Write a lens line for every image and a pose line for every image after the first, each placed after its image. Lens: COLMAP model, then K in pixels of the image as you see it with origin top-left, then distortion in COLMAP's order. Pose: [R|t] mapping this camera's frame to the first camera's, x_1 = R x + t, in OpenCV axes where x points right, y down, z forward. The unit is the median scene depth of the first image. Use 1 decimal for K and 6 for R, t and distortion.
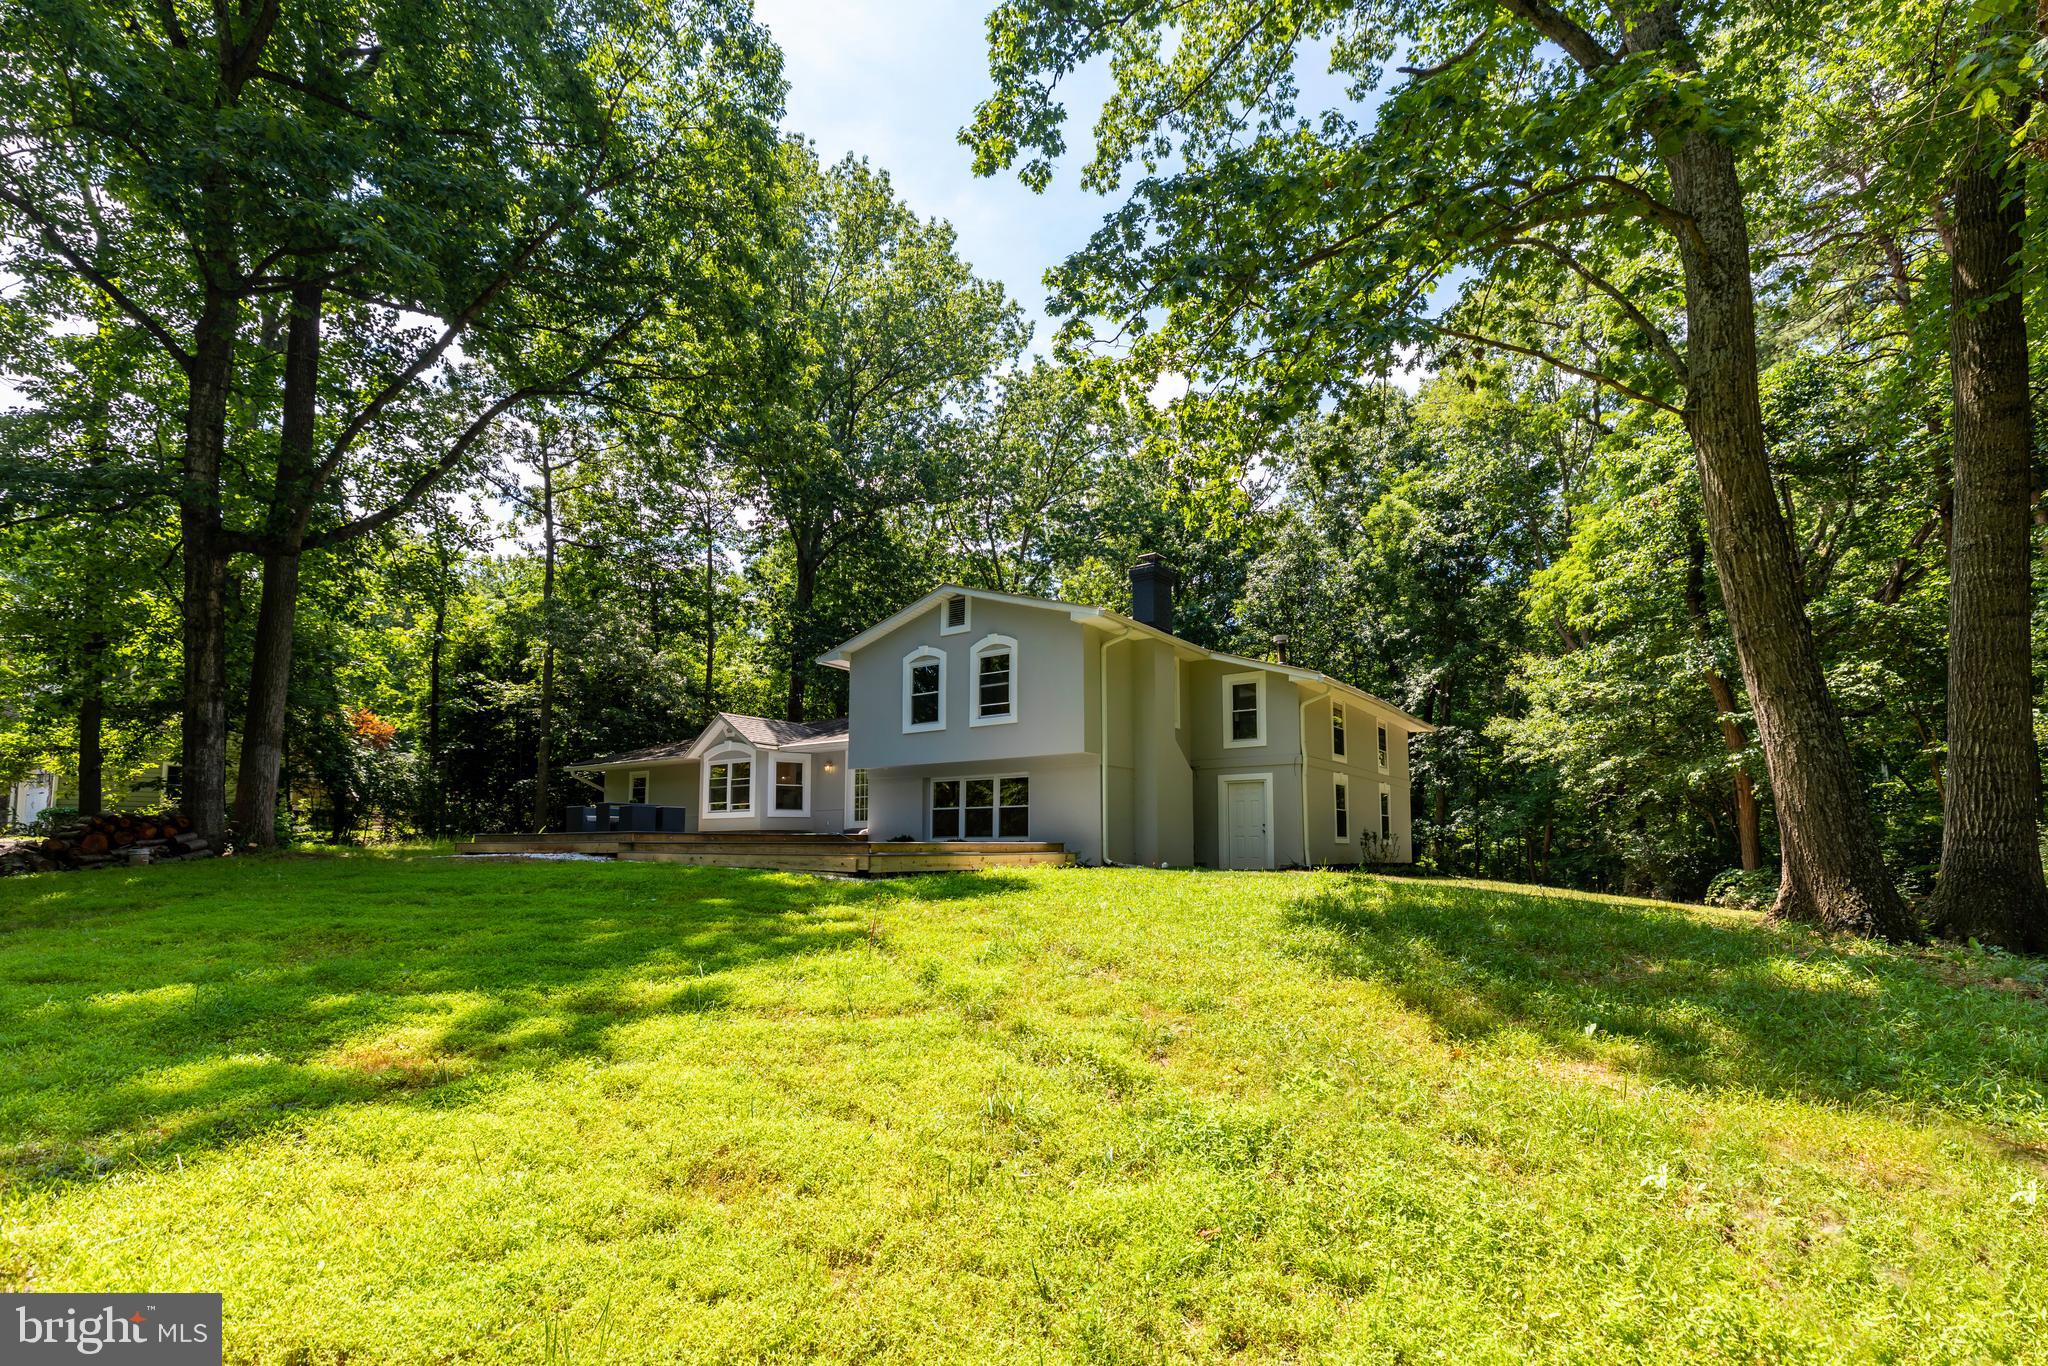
lens RADIAL K [[900.4, 0, 1023.8], [0, 900.4, 685.9], [0, 0, 1]] dist [-0.000444, 0.000262]
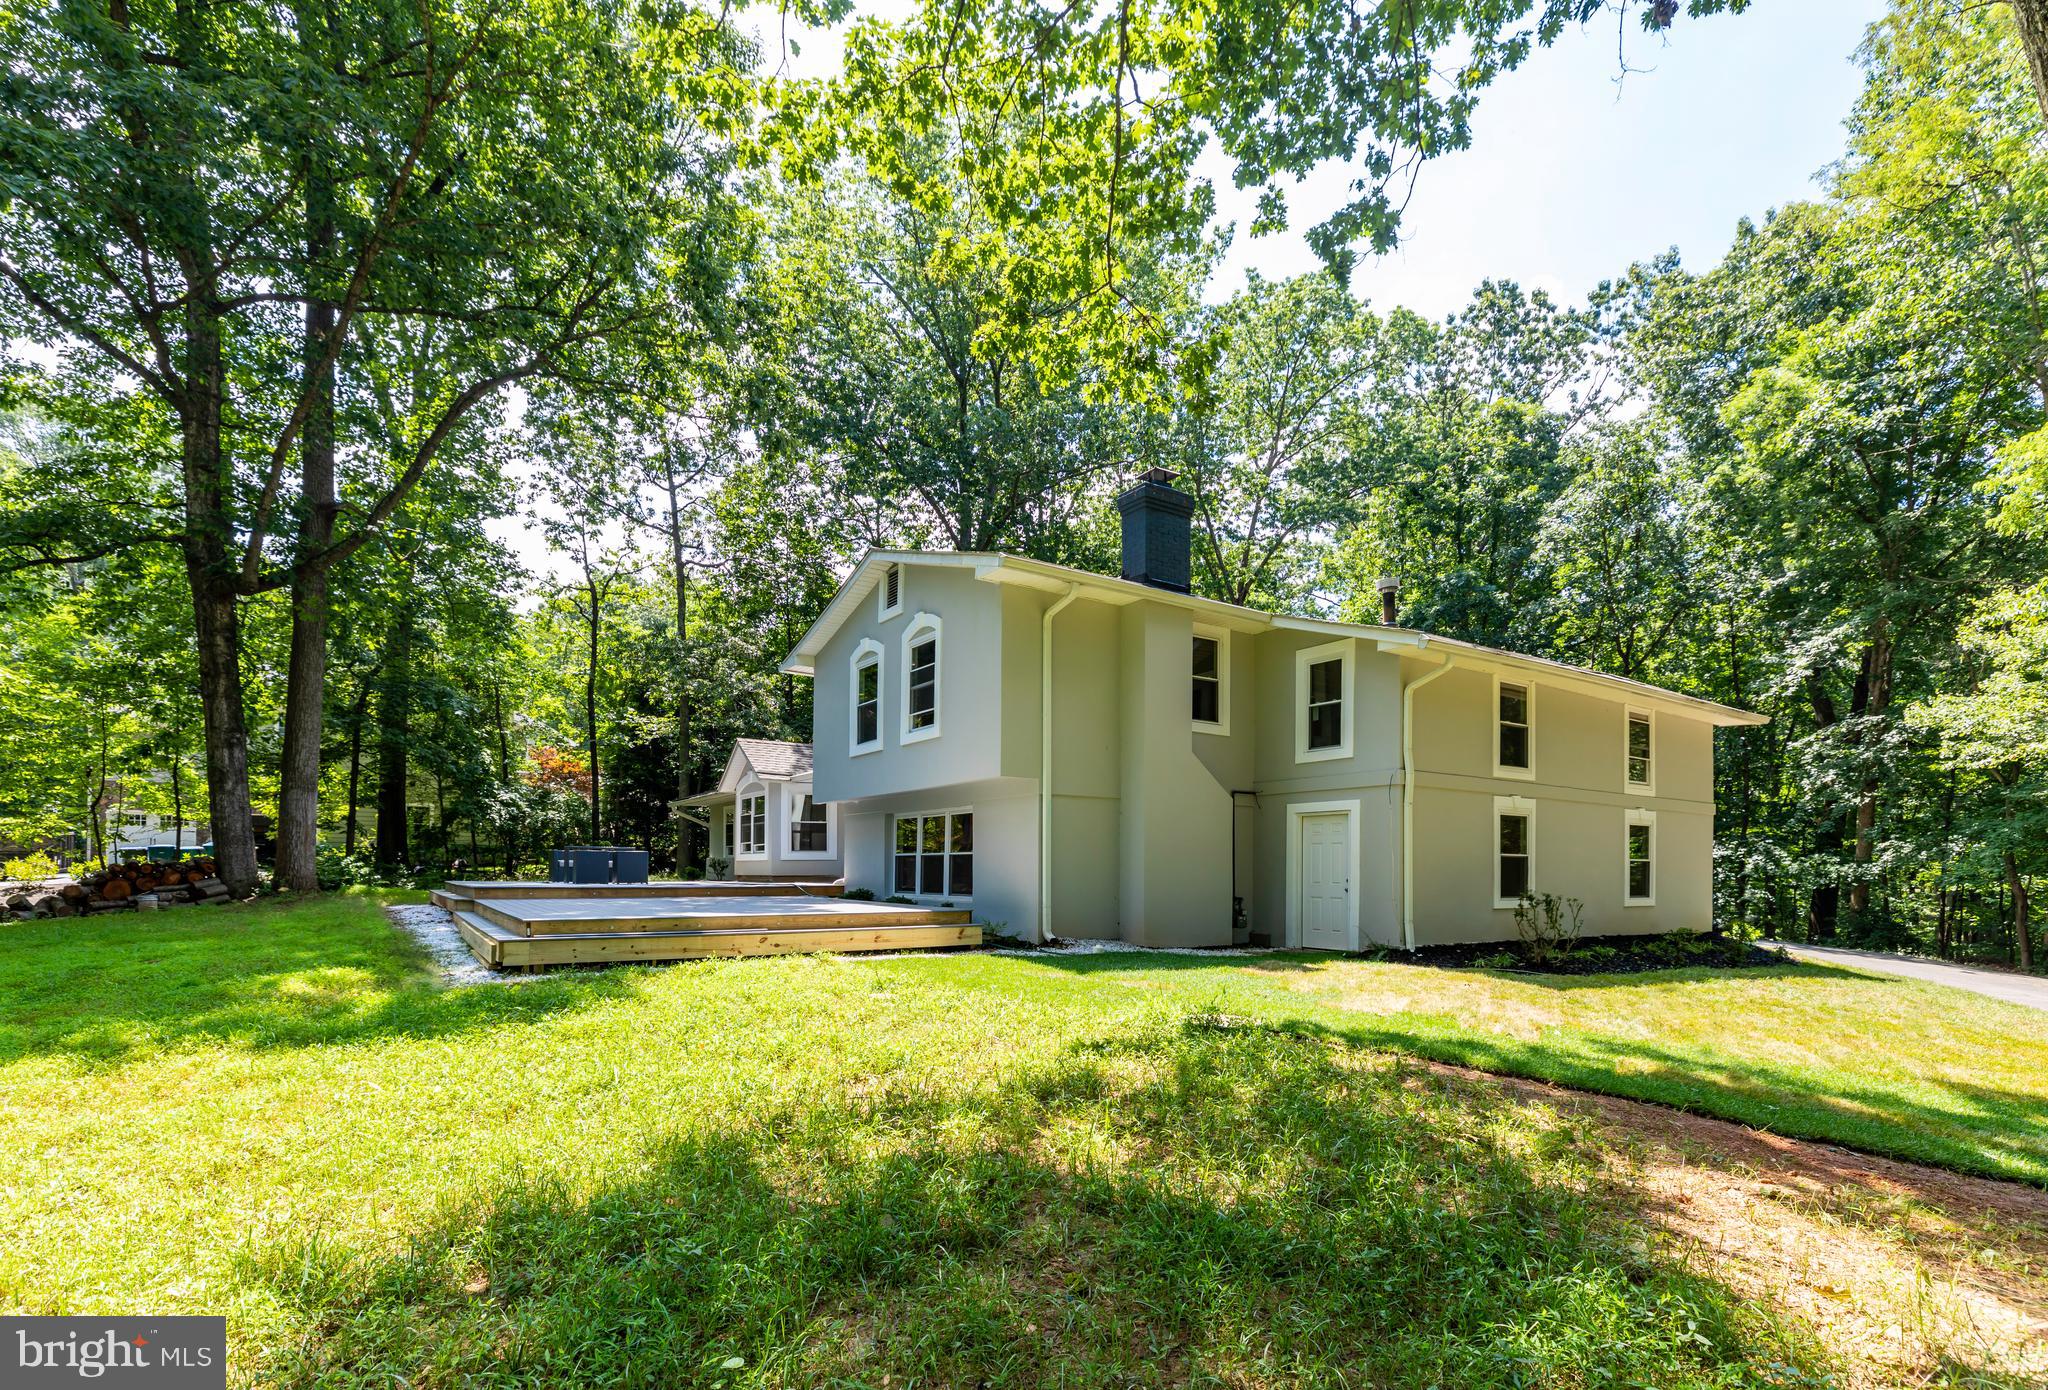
lens RADIAL K [[964.6, 0, 988.9], [0, 964.6, 789.1], [0, 0, 1]] dist [0.000036, 0.000445]
pose [[0.938411, -0.021917, -0.344825, 0.252325], [0.052422, 0.995464, 0.079389, 0.020969], [0.341521, -0.092576, 0.935304, 0.269769]]
